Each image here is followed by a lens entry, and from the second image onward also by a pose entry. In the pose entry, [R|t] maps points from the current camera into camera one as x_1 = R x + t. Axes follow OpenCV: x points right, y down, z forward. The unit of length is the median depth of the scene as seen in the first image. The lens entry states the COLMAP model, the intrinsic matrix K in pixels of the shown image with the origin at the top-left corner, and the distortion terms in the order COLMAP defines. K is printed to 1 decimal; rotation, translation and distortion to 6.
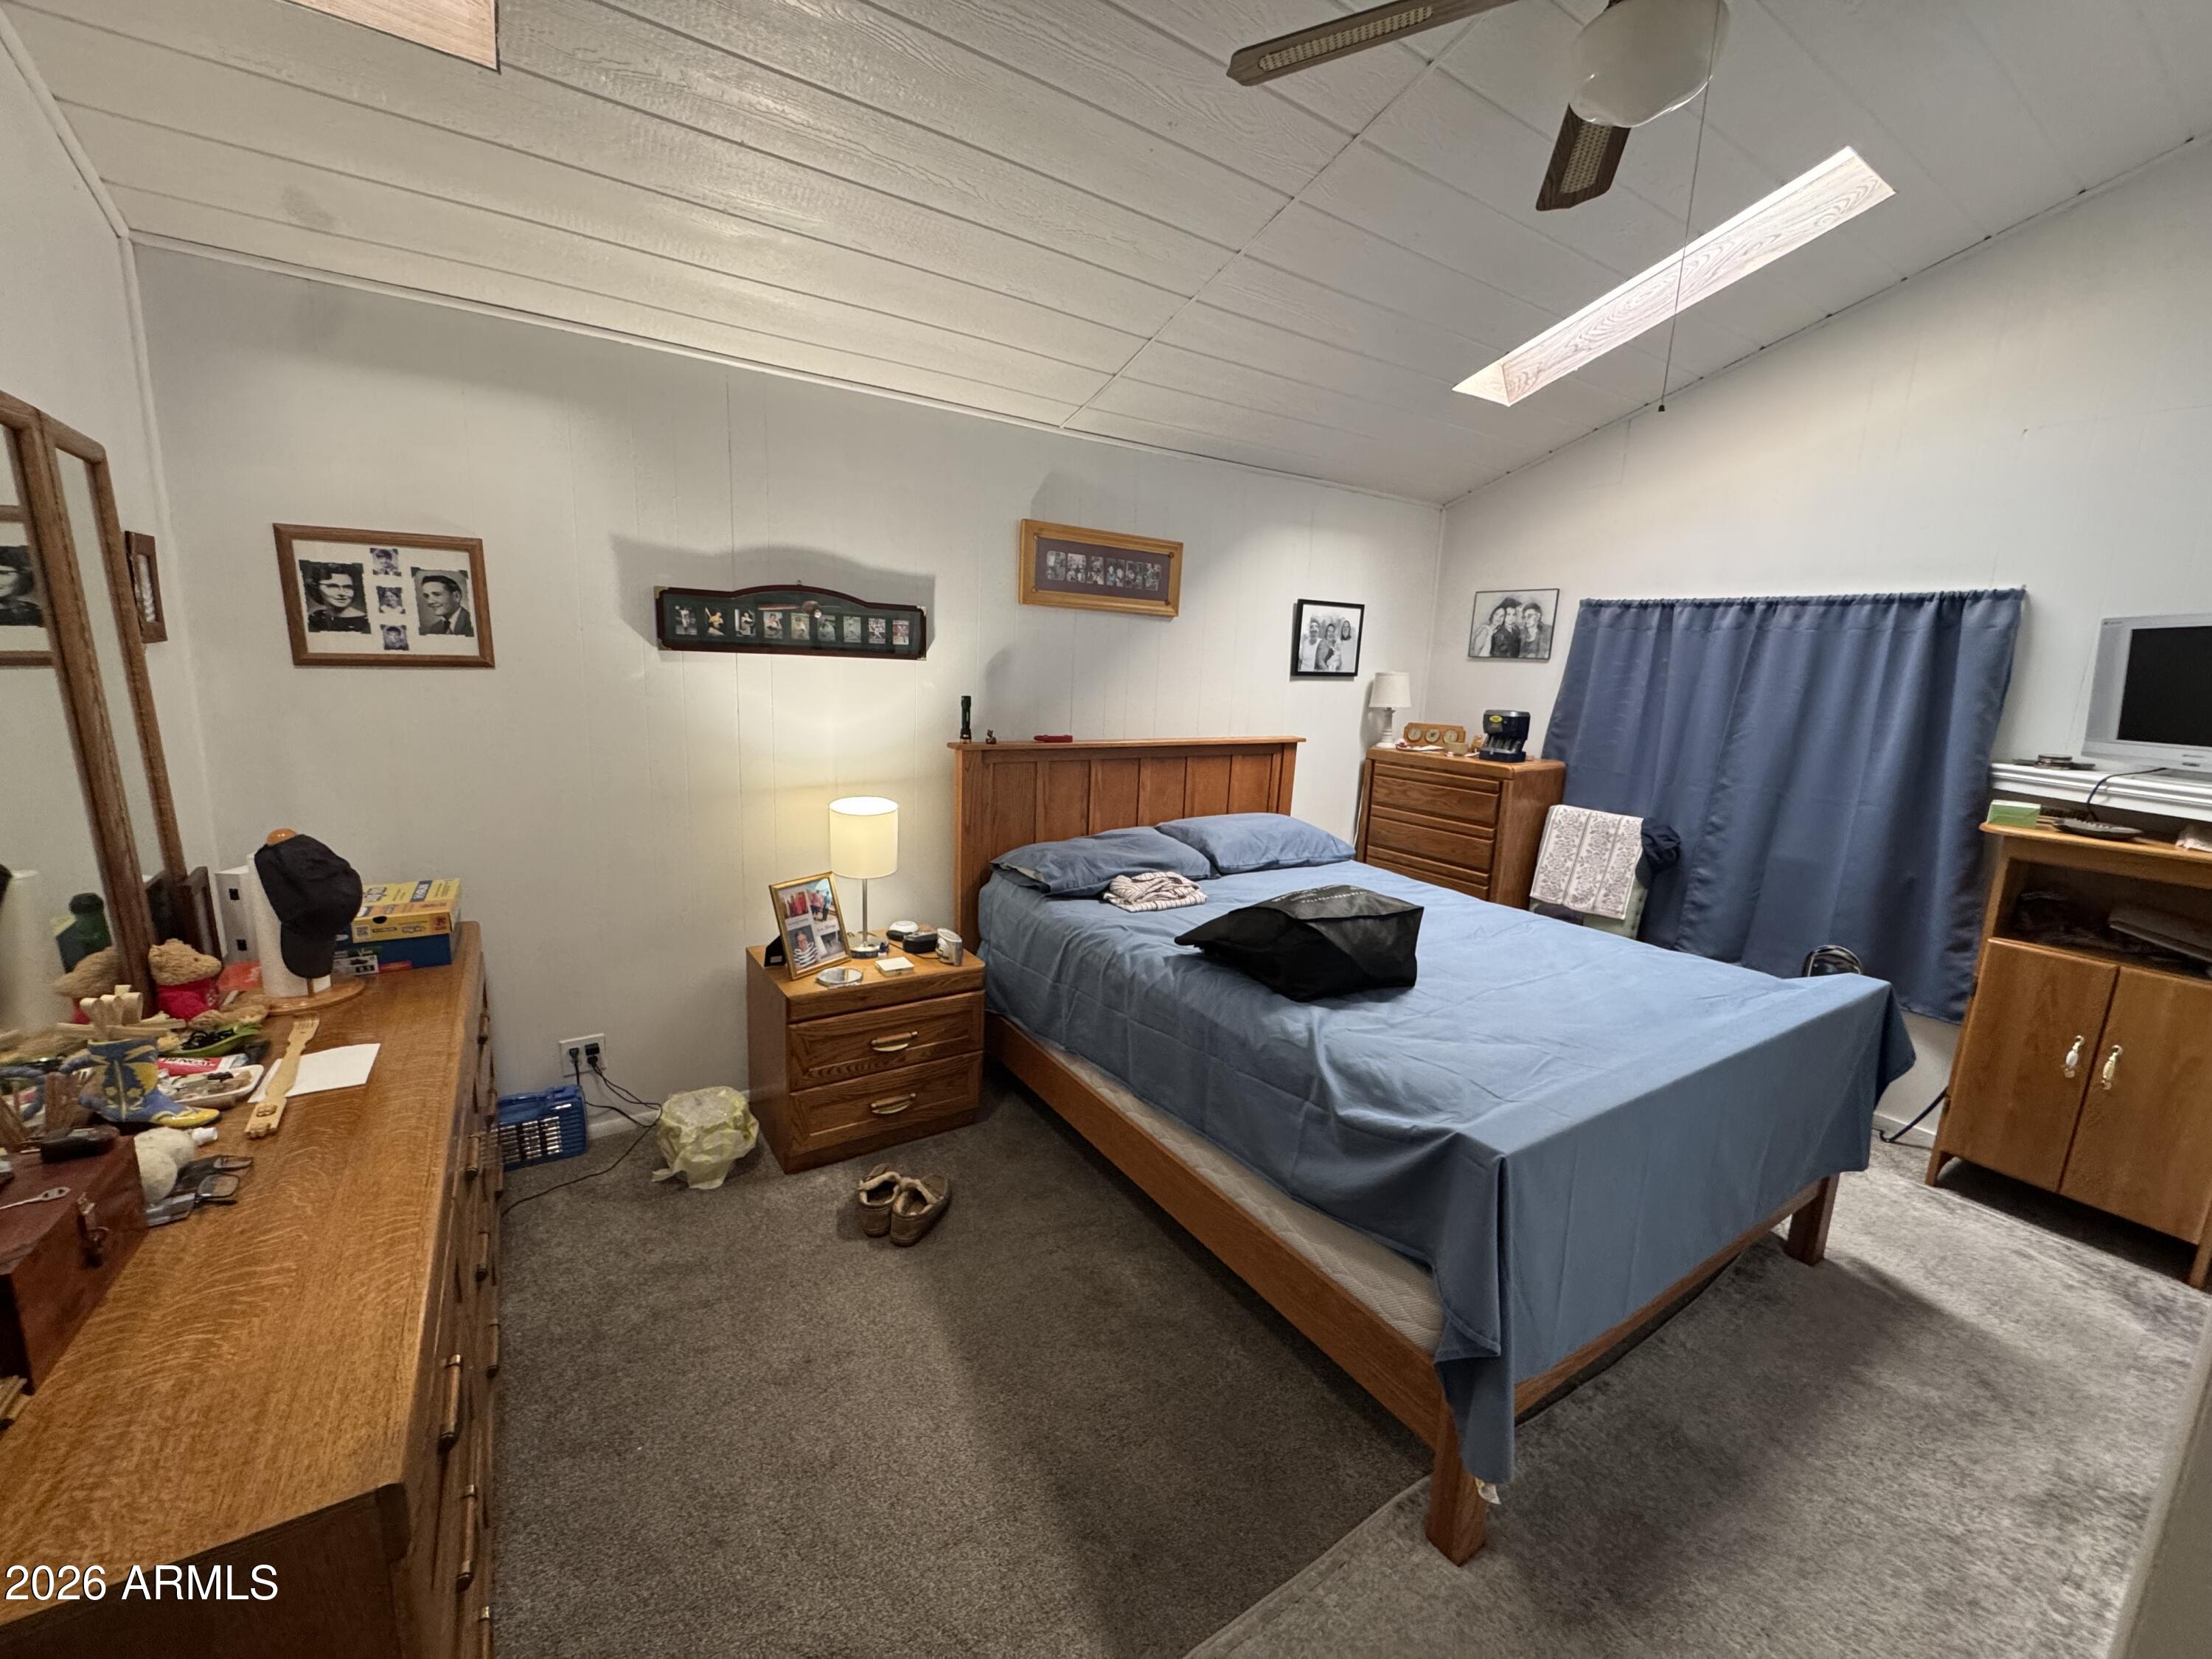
lens RADIAL K [[884.9, 0, 1111.7], [0, 884.9, 836.3], [0, 0, 1]] dist [-0.002765, 0.000203]
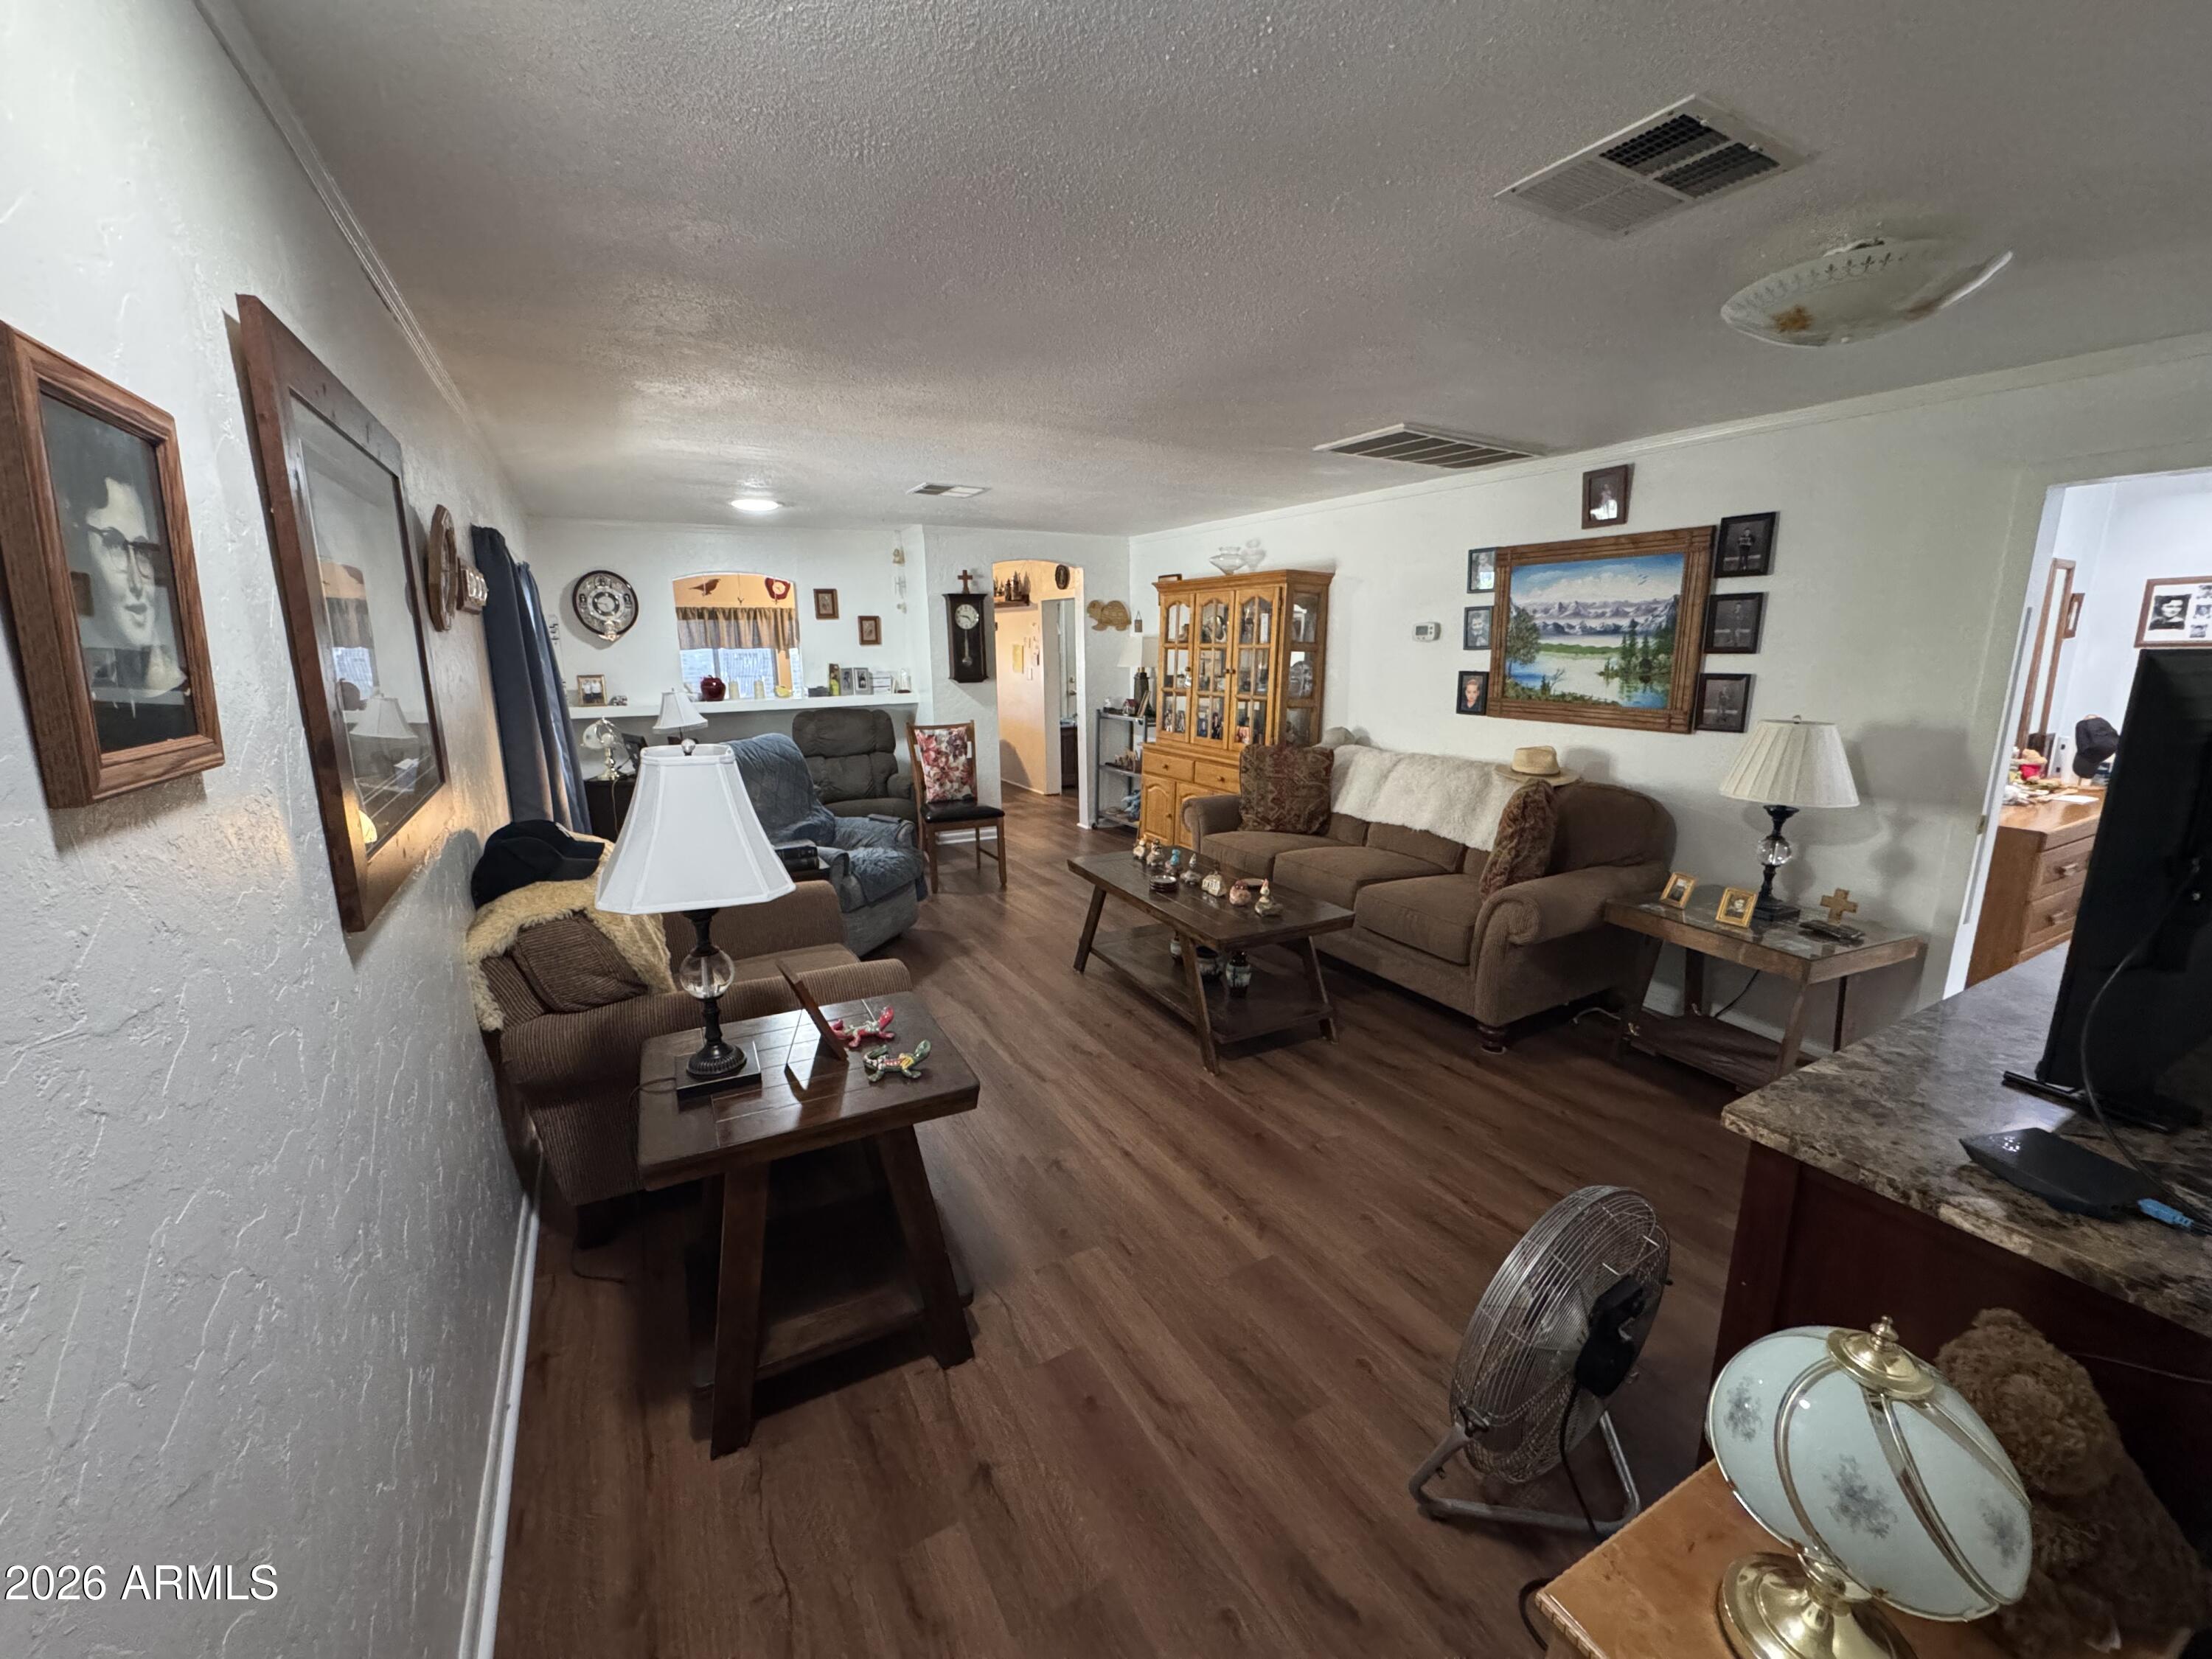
lens RADIAL K [[884.9, 0, 1108.7], [0, 884.9, 829.0], [0, 0, 1]] dist [-0.002765, 0.000203]
pose [[-0.066893, 0.163614, -0.984254, 1.352279], [-0.185902, 0.967146, 0.173405, 0.309567], [0.980289, 0.194574, -0.034279, -1.211588]]
